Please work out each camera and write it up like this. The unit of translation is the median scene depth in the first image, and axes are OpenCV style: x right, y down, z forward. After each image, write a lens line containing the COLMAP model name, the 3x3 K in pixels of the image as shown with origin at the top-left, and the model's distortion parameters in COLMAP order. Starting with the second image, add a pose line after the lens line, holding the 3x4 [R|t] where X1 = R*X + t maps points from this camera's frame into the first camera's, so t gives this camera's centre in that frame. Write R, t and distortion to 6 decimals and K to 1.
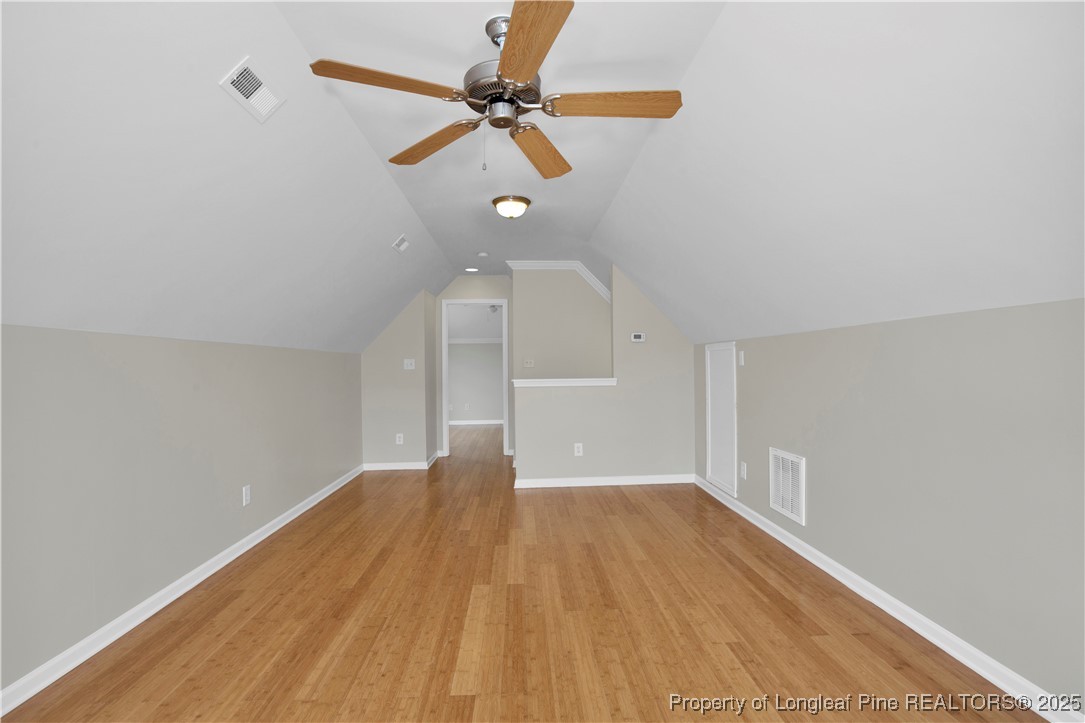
lens RADIAL K [[501.2, 0, 547.1], [0, 501.2, 360.3], [0, 0, 1]] dist [0.003807, 0.000815]
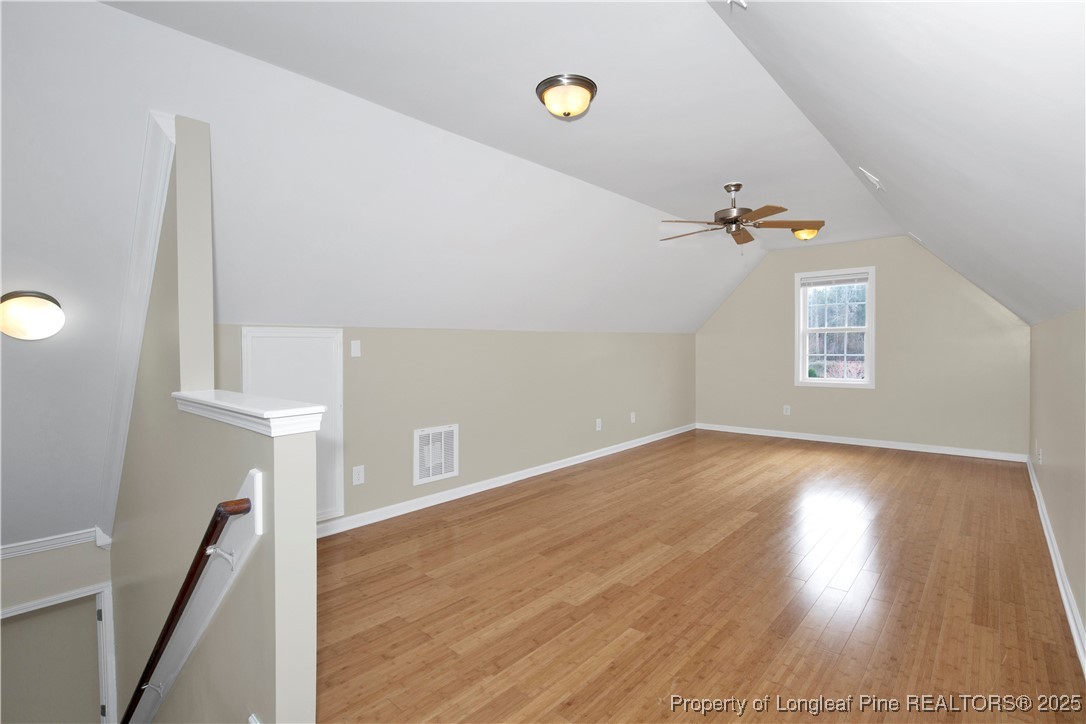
lens RADIAL K [[501.7, 0, 548.8], [0, 501.7, 362.0], [0, 0, 1]] dist [0.003807, 0.000815]
pose [[-0.702704, 0.007395, 0.711444, -0.634973], [0.017186, 0.999831, 0.006582, 0.026599], [-0.711274, 0.016852, -0.702712, 1.842666]]
